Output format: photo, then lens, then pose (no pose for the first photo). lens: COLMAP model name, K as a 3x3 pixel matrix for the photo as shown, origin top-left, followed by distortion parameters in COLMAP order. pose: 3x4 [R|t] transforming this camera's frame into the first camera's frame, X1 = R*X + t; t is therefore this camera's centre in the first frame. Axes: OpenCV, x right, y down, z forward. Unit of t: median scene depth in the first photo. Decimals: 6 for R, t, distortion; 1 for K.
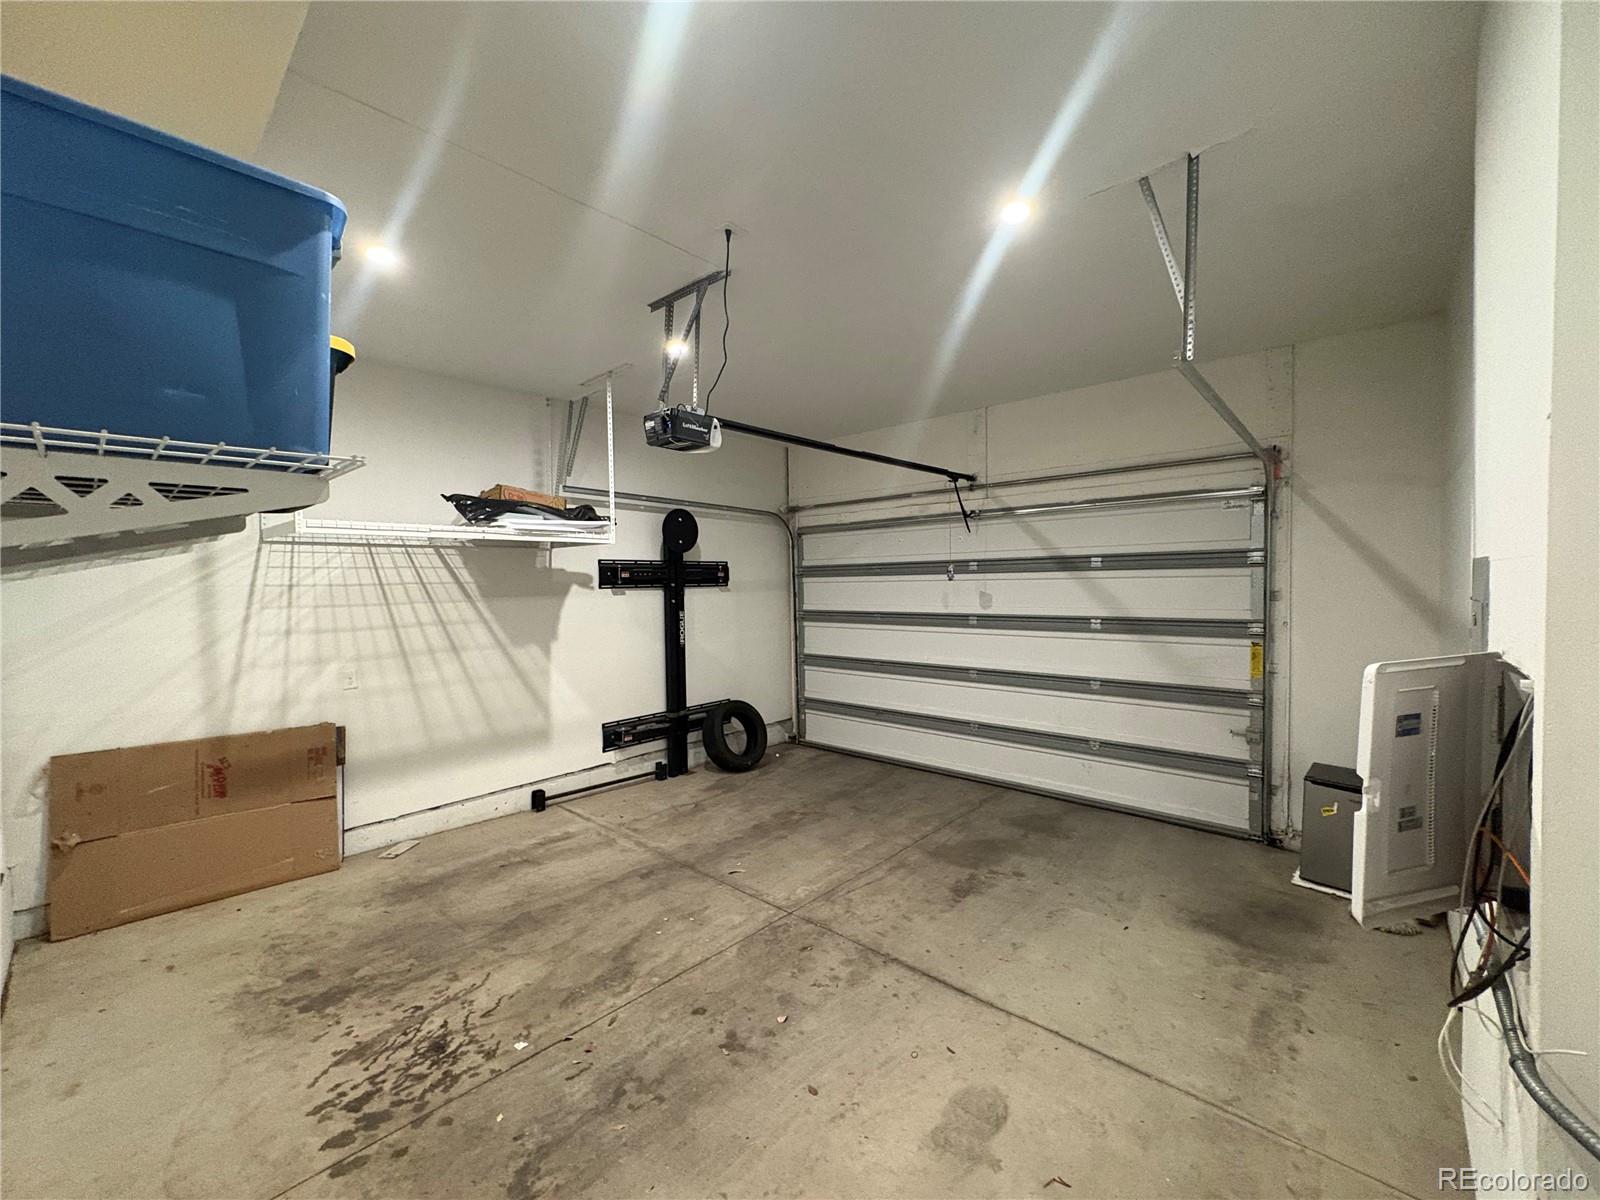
lens RADIAL K [[636.0, 0, 800.7], [0, 636.0, 599.0], [0, 0, 1]] dist [-0.001170, 0.000580]
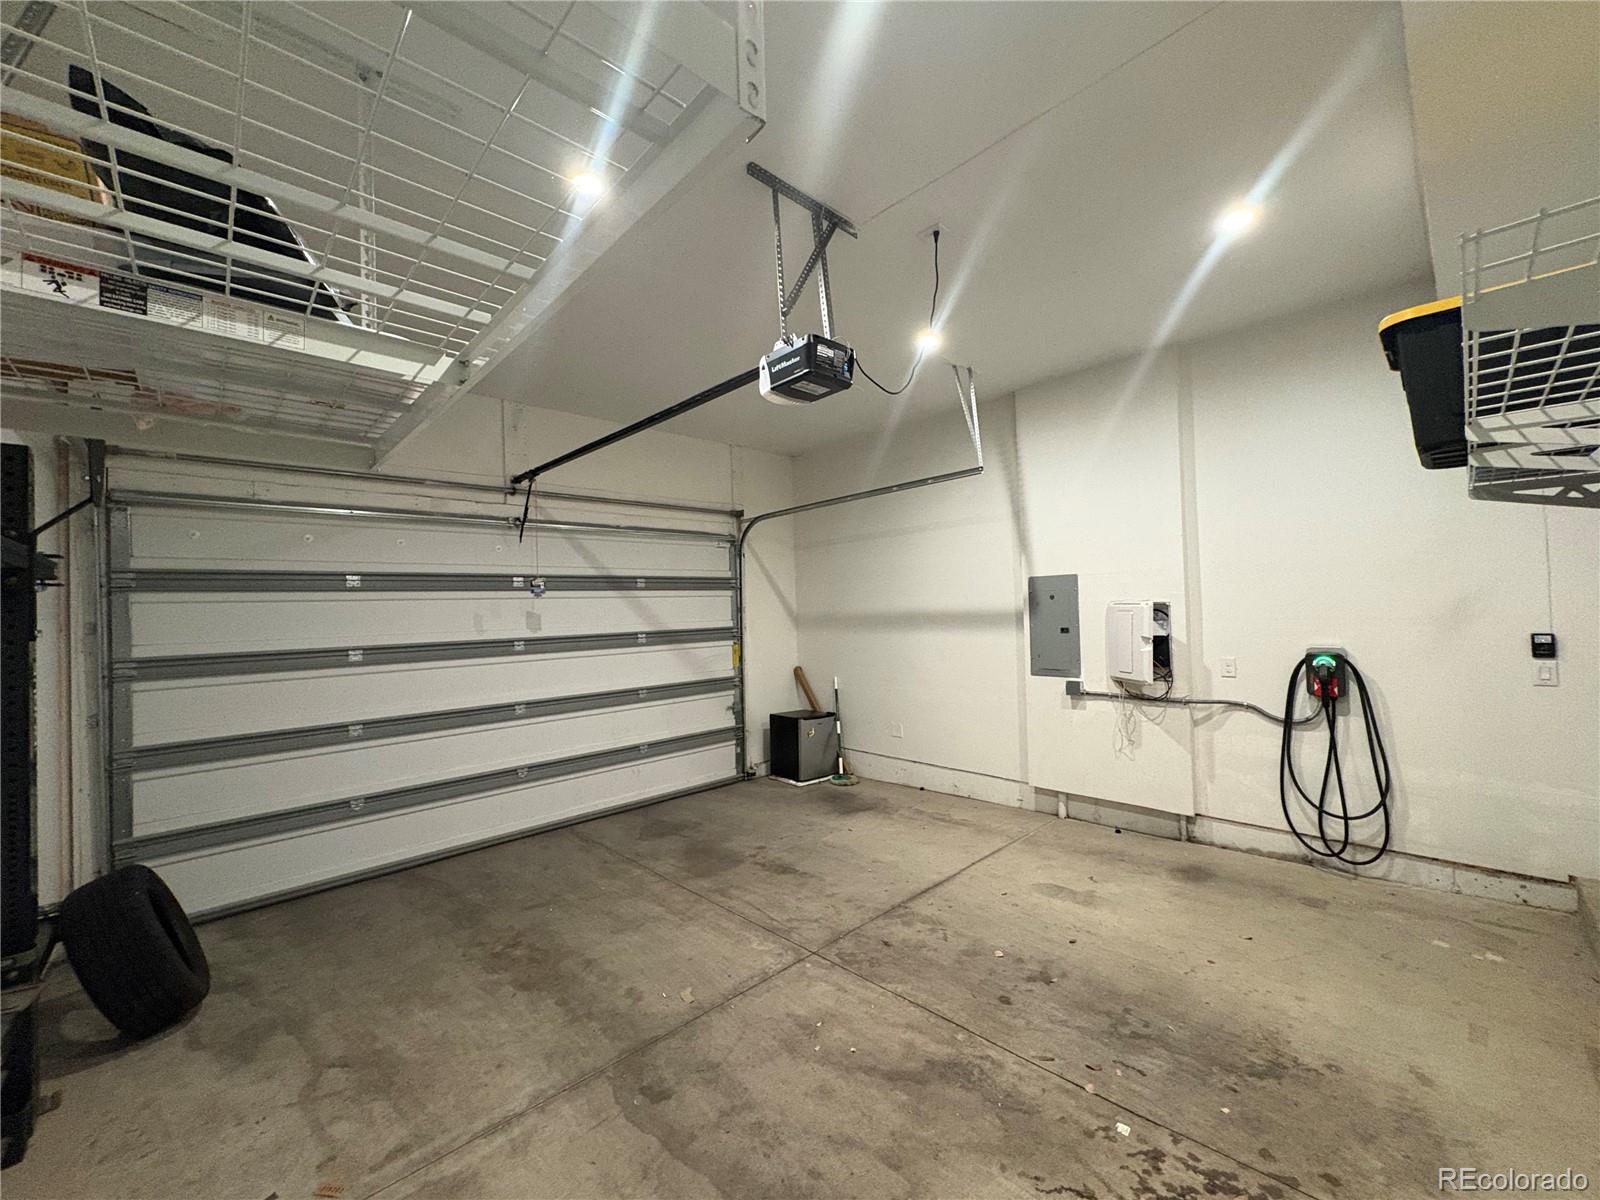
lens RADIAL K [[636.0, 0, 800.7], [0, 636.0, 599.0], [0, 0, 1]] dist [-0.001170, 0.000580]
pose [[0.085330, 0.028599, 0.995942, -0.745237], [0.057684, 0.997770, -0.033593, 0.028856], [-0.994682, 0.060317, 0.083490, 0.753302]]
